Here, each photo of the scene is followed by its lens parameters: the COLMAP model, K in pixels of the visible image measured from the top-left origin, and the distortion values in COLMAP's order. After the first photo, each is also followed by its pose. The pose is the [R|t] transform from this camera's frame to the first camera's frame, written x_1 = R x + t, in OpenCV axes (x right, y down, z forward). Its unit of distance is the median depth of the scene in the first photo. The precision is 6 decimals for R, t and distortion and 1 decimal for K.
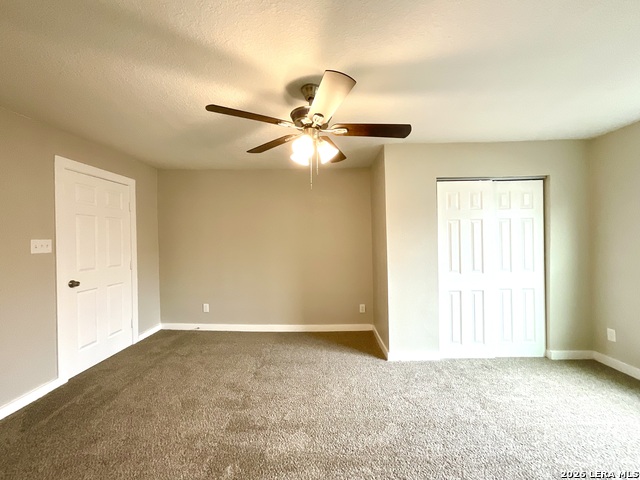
lens RADIAL K [[257.9, 0, 320.1], [0, 257.9, 241.7], [0, 0, 1]] dist [0.001475, -0.000744]
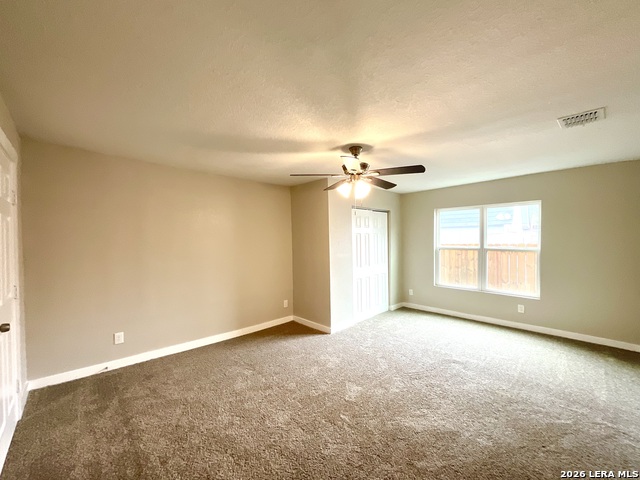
lens RADIAL K [[257.9, 0, 317.8], [0, 257.9, 240.5], [0, 0, 1]] dist [0.001475, -0.000744]
pose [[0.709928, 0.004540, 0.704260, -0.764384], [0.009131, 0.999836, -0.015650, -0.018848], [-0.704215, 0.017541, 0.709770, 0.058408]]
